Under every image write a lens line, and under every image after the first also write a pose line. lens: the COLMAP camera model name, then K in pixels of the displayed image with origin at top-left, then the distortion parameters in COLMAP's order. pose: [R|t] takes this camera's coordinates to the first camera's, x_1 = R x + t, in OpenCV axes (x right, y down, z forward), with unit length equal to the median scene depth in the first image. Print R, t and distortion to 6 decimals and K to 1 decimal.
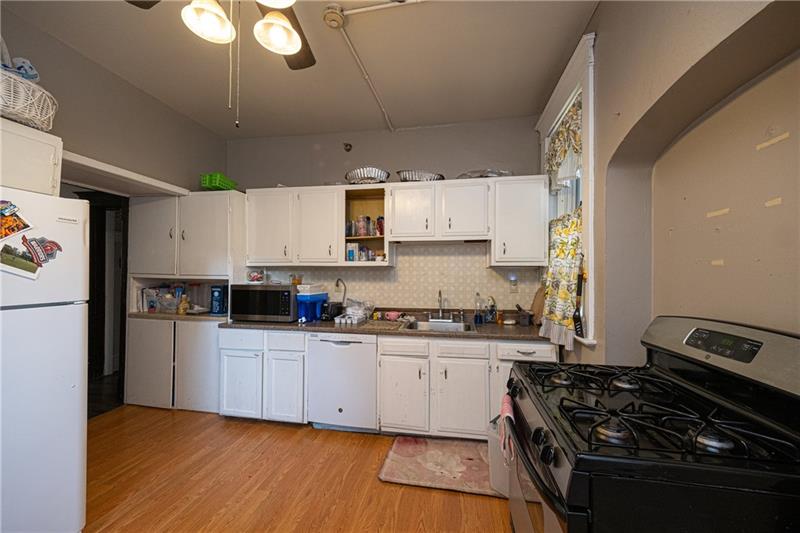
lens RADIAL K [[303.9, 0, 400.8], [0, 303.9, 268.7], [0, 0, 1]] dist [-0.001004, -0.000100]
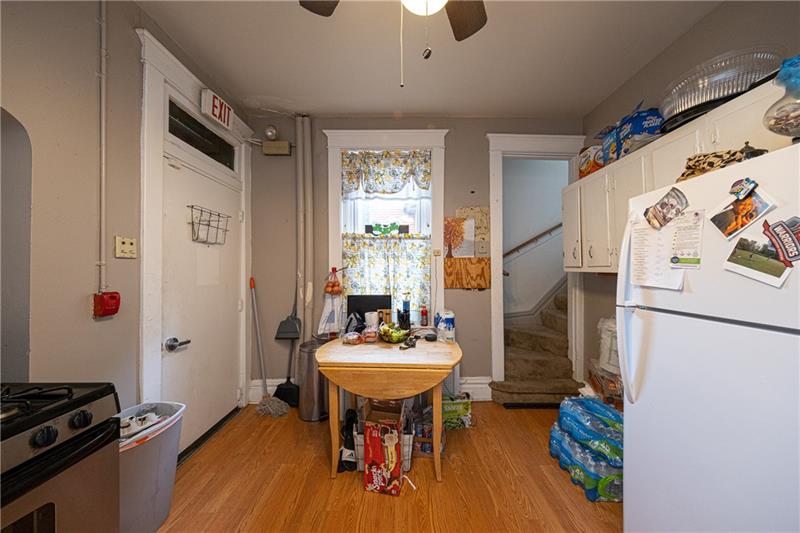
lens RADIAL K [[271.0, 0, 399.8], [0, 271.0, 268.9], [0, 0, 1]] dist [-0.001997, -0.000041]
pose [[-0.983999, -0.008264, -0.177985, -0.307824], [-0.004969, 0.999808, -0.018954, 0.011079], [0.178107, -0.017767, -0.983851, 1.290285]]
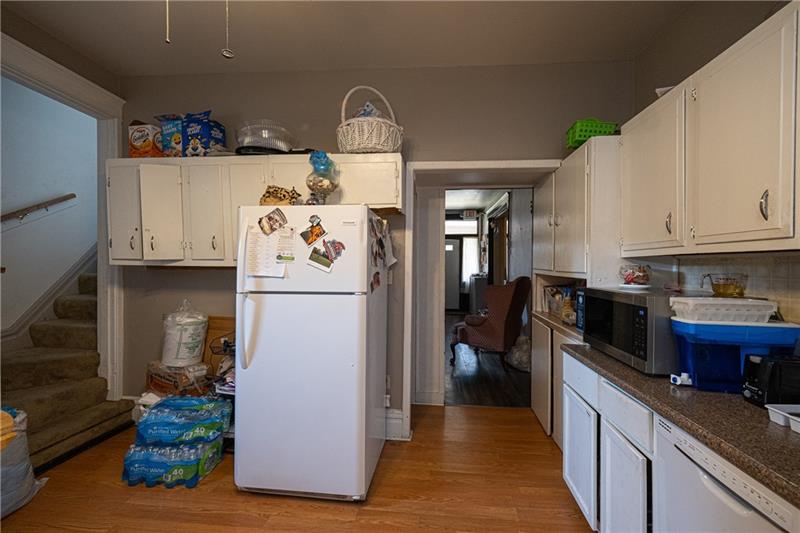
lens RADIAL K [[343.7, 0, 403.0], [0, 343.7, 267.8], [0, 0, 1]] dist [0.018013, 0.000116]
pose [[0.090314, 0.002437, -0.995910, 0.254232], [0.008221, 0.999961, 0.003192, 0.011719], [0.995879, -0.008476, 0.090291, 1.081458]]
